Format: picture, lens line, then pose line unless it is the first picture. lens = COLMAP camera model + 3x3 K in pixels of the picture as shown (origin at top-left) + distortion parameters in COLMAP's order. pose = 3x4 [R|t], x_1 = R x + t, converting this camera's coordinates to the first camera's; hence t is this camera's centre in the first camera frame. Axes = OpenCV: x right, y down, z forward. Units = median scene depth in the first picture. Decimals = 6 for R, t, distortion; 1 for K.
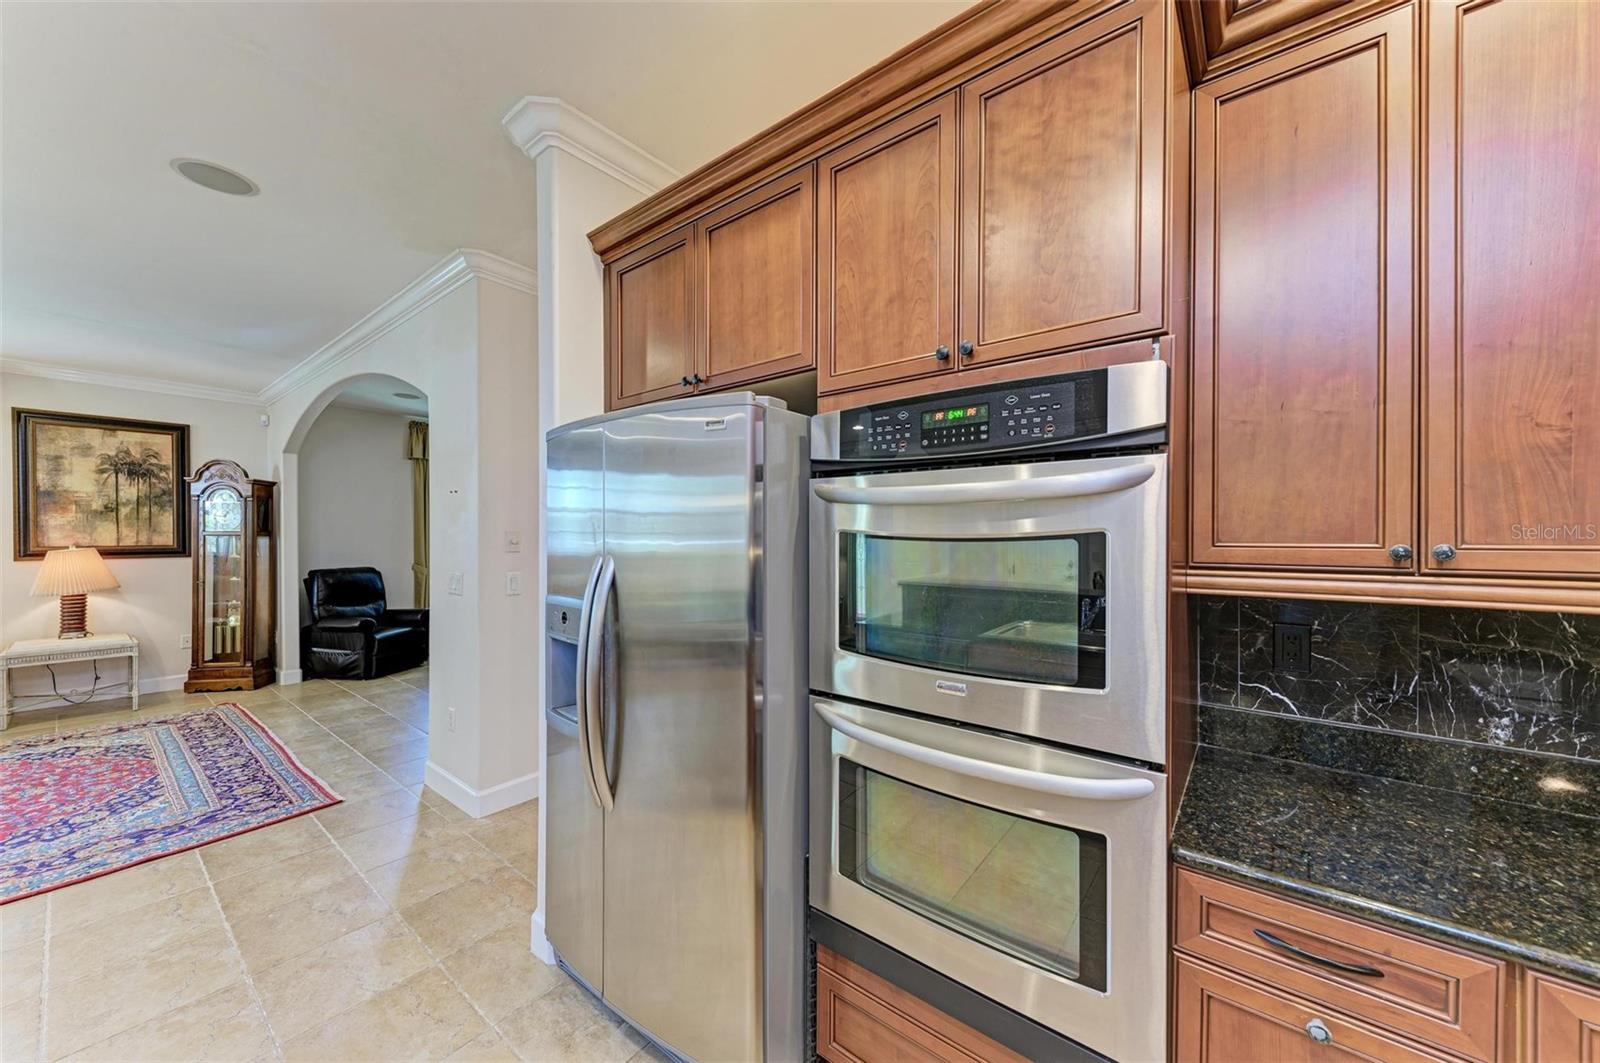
lens RADIAL K [[577.2, 0, 796.9], [0, 577.2, 539.0], [0, 0, 1]] dist [0.008452, -0.002479]
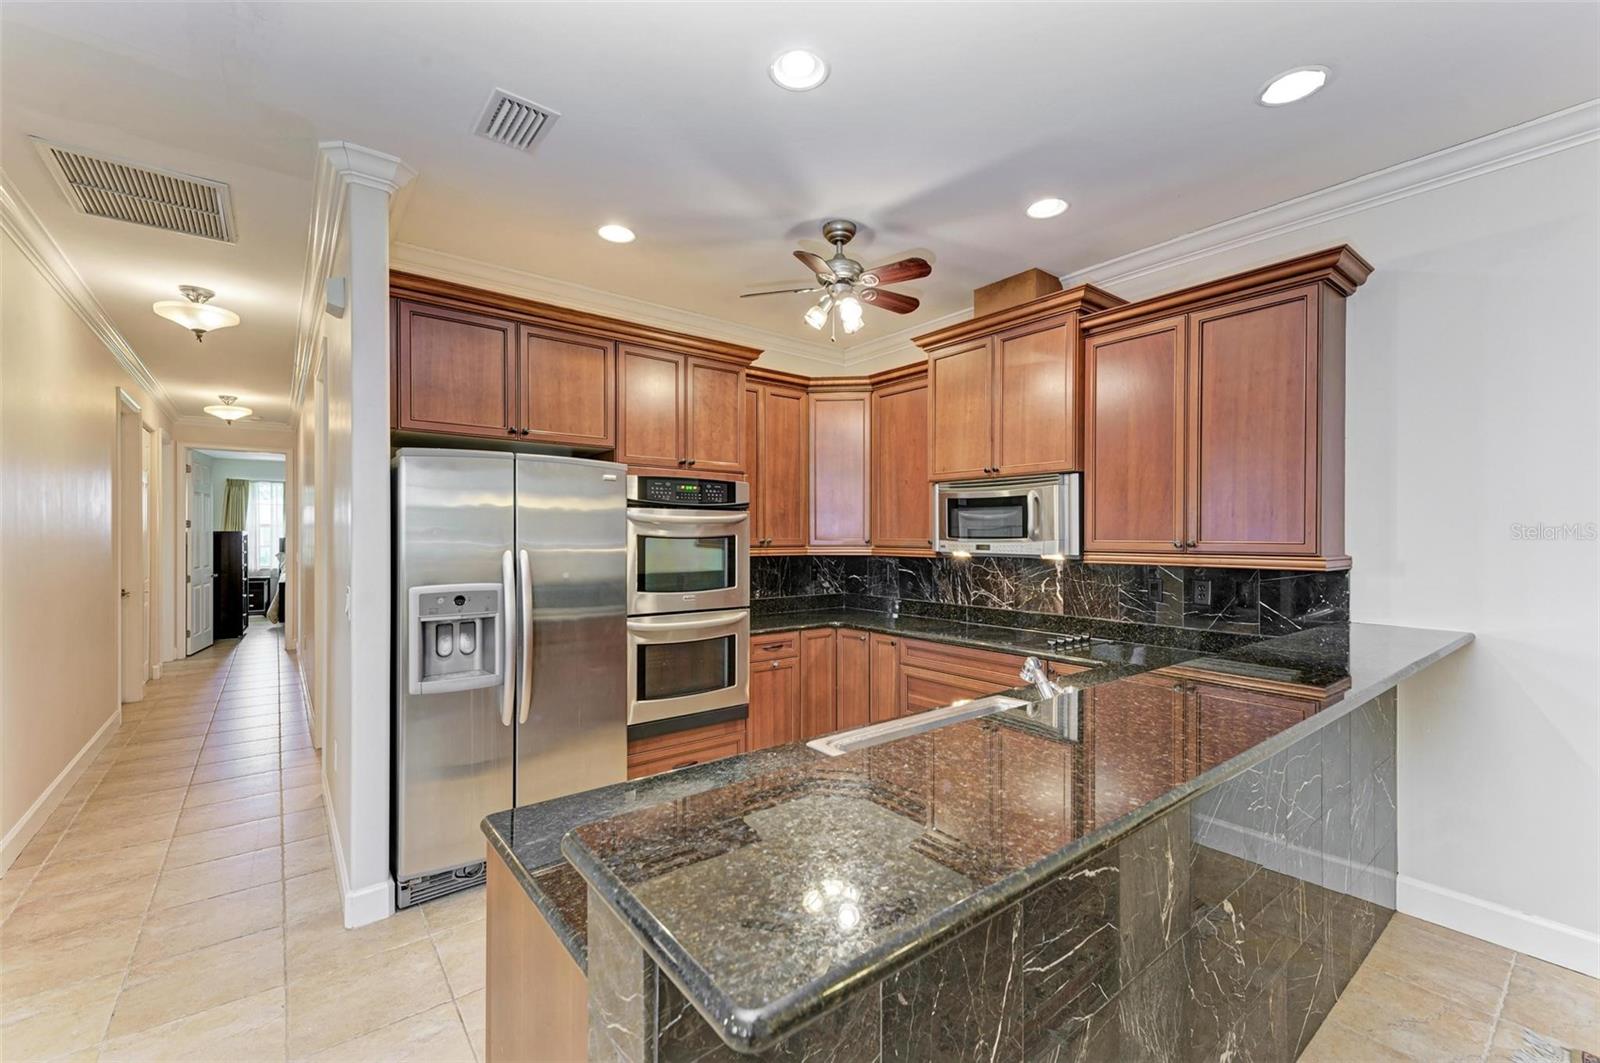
lens RADIAL K [[659.4, 0, 799.0], [0, 659.4, 537.5], [0, 0, 1]] dist [0.009216, -0.000142]
pose [[0.231446, -0.002581, 0.972844, -0.859824], [0.005048, 0.999986, 0.001452, -0.001275], [-0.972835, 0.004574, 0.231456, -0.042607]]
